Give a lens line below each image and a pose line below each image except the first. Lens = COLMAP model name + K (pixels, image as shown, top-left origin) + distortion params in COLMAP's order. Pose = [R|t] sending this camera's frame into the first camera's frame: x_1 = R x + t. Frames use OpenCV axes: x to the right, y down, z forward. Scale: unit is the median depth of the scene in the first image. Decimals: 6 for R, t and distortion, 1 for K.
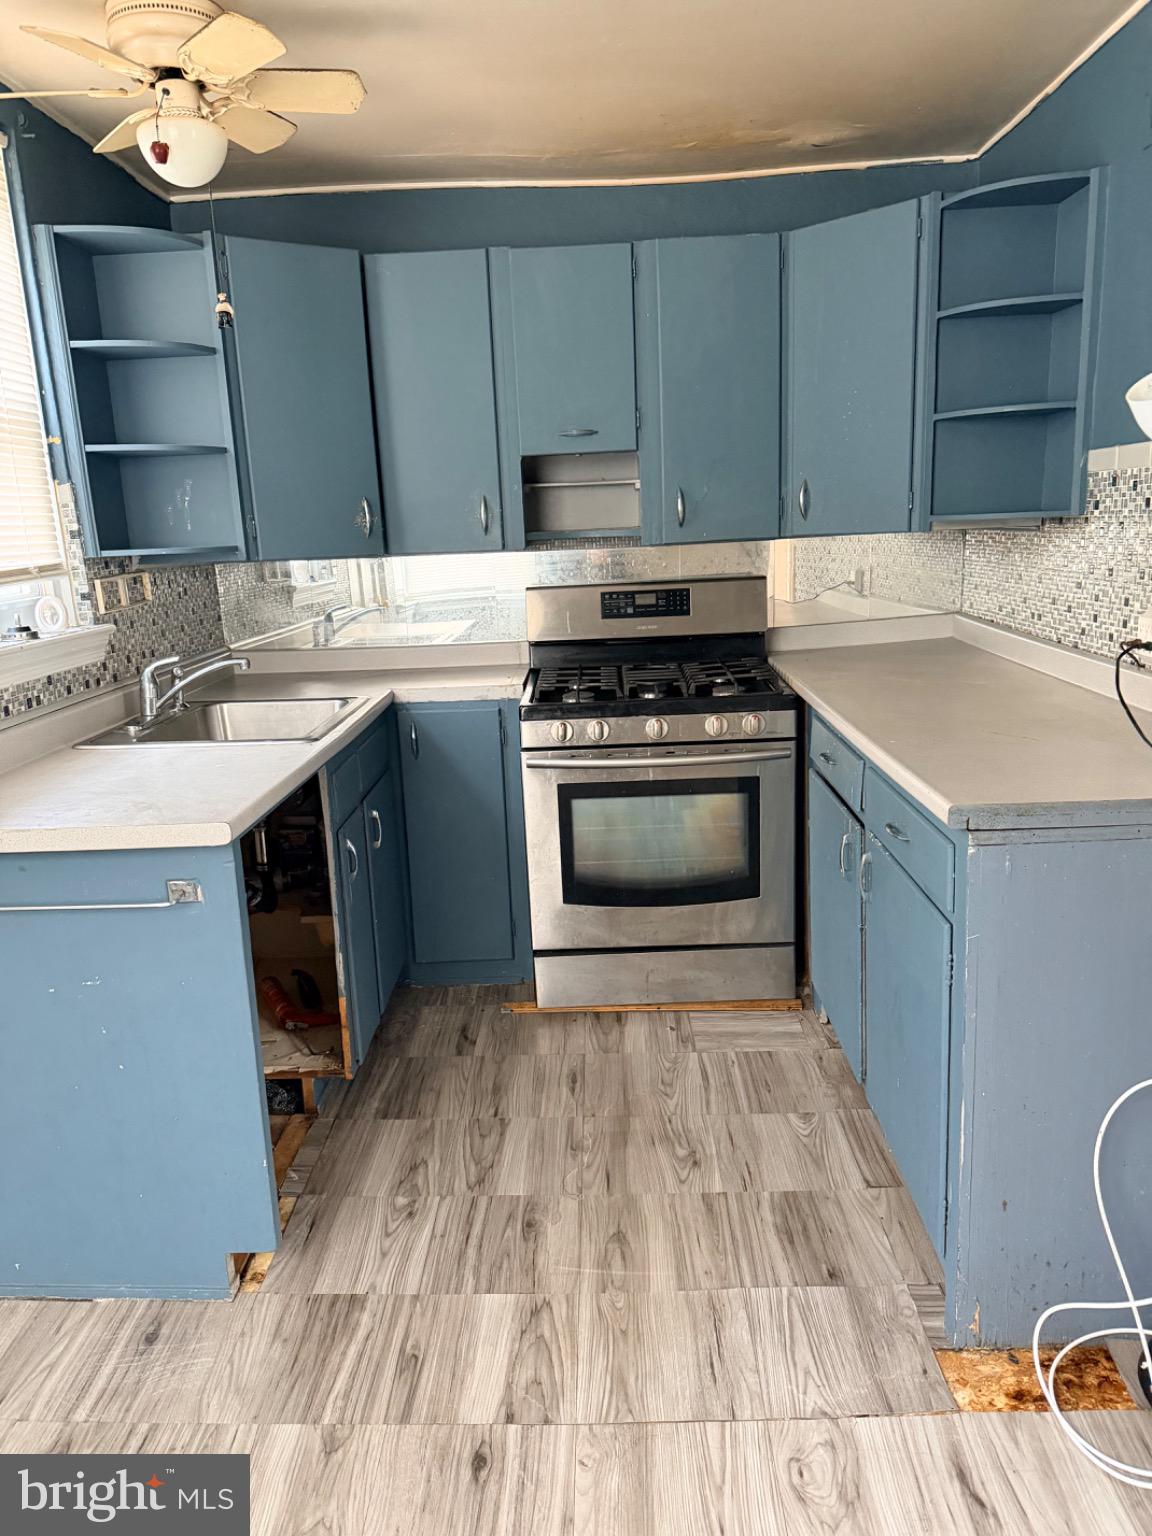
lens RADIAL K [[1079.9, 0, 576.0], [0, 1079.9, 768.0], [0, 0, 1]] dist [0.076140, -0.107172]
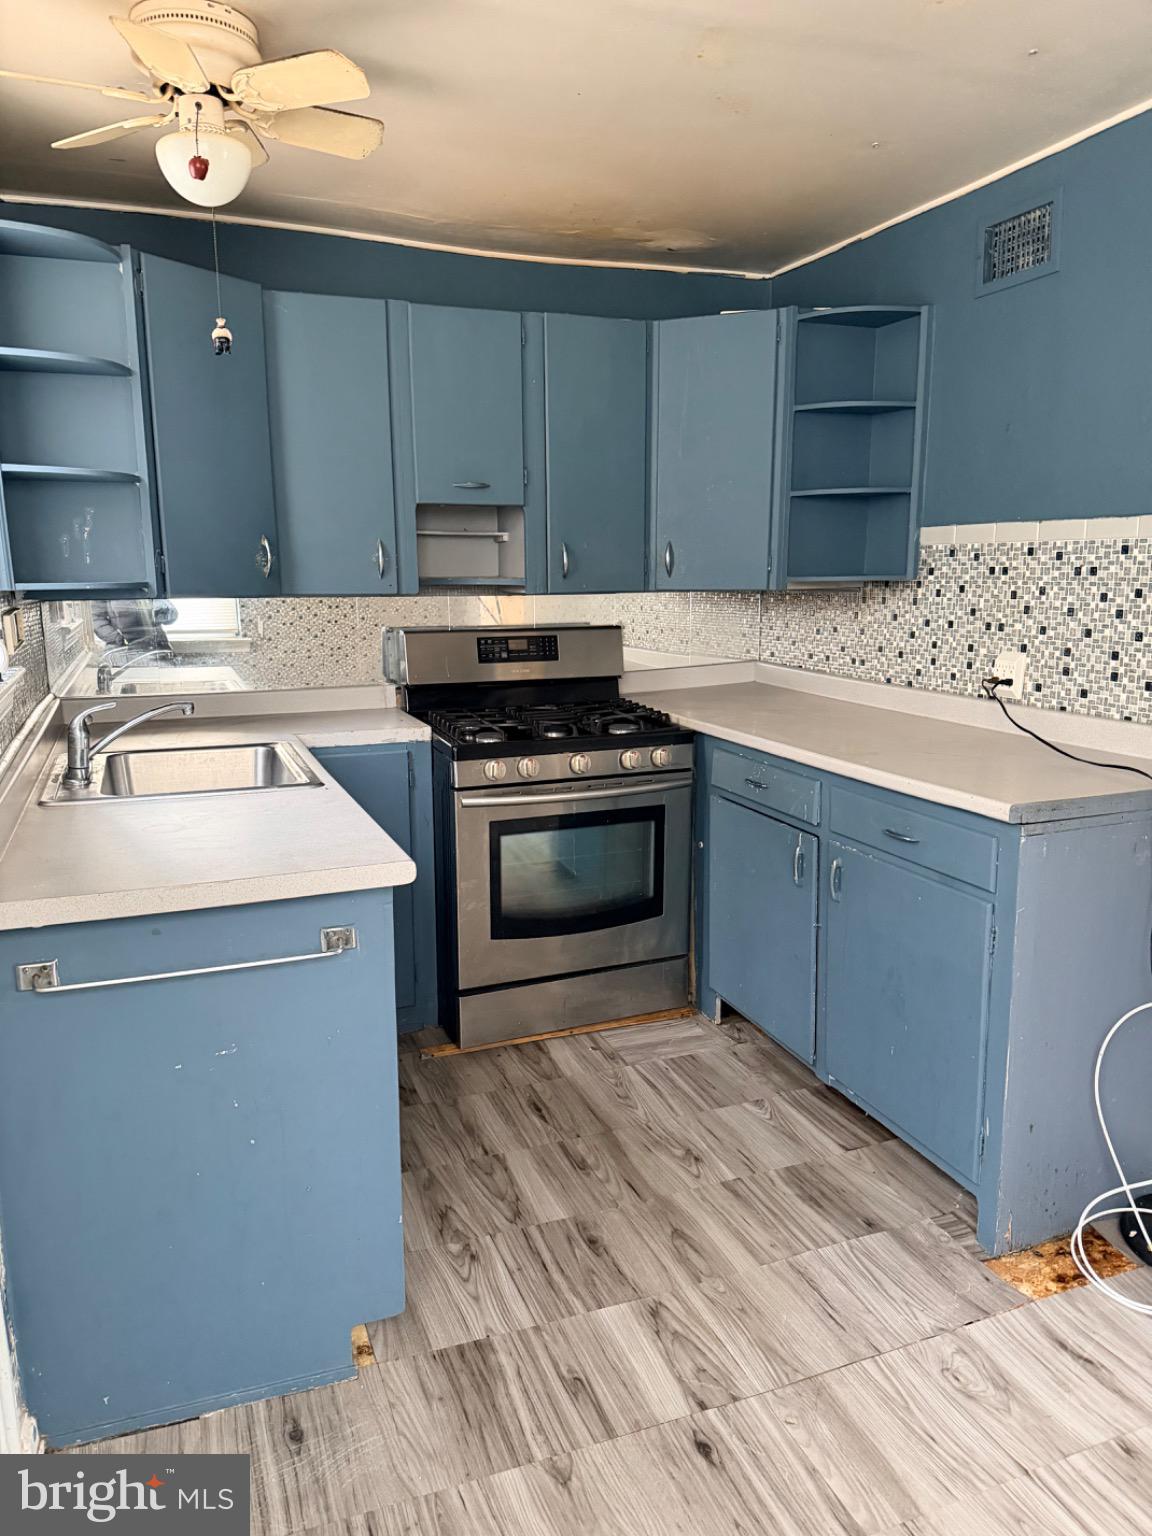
lens RADIAL K [[1079.9, 0, 576.0], [0, 1079.9, 768.0], [0, 0, 1]] dist [0.076140, -0.107172]
pose [[0.920120, -0.036567, 0.389925, -0.387351], [0.055280, 0.997790, -0.036873, 0.006935], [-0.387715, 0.055483, 0.920108, 0.025413]]
